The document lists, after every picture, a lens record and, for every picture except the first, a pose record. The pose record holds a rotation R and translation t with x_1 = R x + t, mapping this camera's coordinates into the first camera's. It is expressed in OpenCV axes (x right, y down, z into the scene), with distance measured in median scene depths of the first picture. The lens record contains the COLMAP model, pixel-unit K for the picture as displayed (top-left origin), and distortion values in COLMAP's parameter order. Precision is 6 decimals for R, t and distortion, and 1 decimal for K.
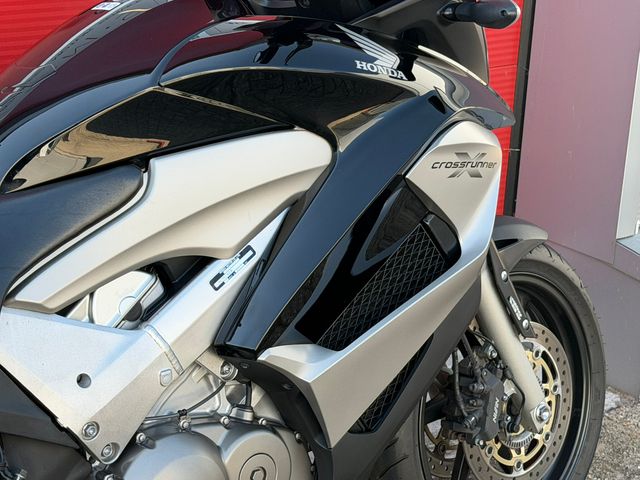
lens RADIAL K [[1417.3, 0, 319.2], [0, 1417.3, 242.7], [0, 0, 1]] dist [0.125687, 0.000000]
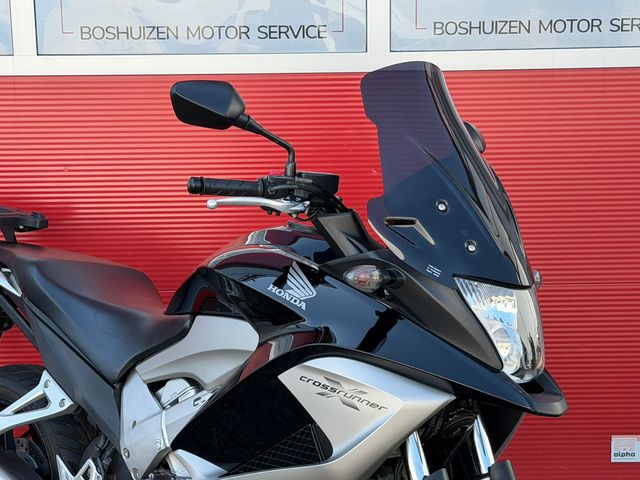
lens RADIAL K [[1390.6, 0, 323.5], [0, 1390.6, 249.2], [0, 0, 1]] dist [0.144406, 0.000000]
pose [[0.130712, 0.123572, -0.983689, 1.381733], [-0.317833, 0.945057, 0.076486, -0.281568], [0.939093, 0.302651, 0.162805, 0.805408]]
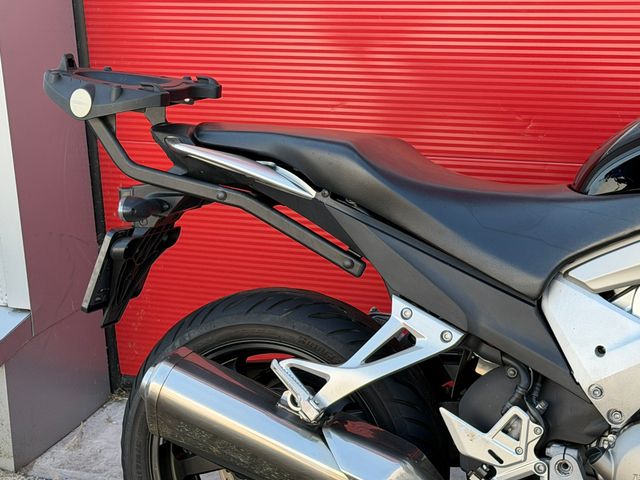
lens RADIAL K [[1417.3, 0, 317.0], [0, 1417.3, 232.8], [0, 0, 1]] dist [0.125687, 0.000000]
pose [[0.499279, 0.190035, -0.845345, 0.684905], [-0.219682, 0.971535, 0.088654, -0.054925], [0.838129, 0.141444, 0.526814, 0.111481]]
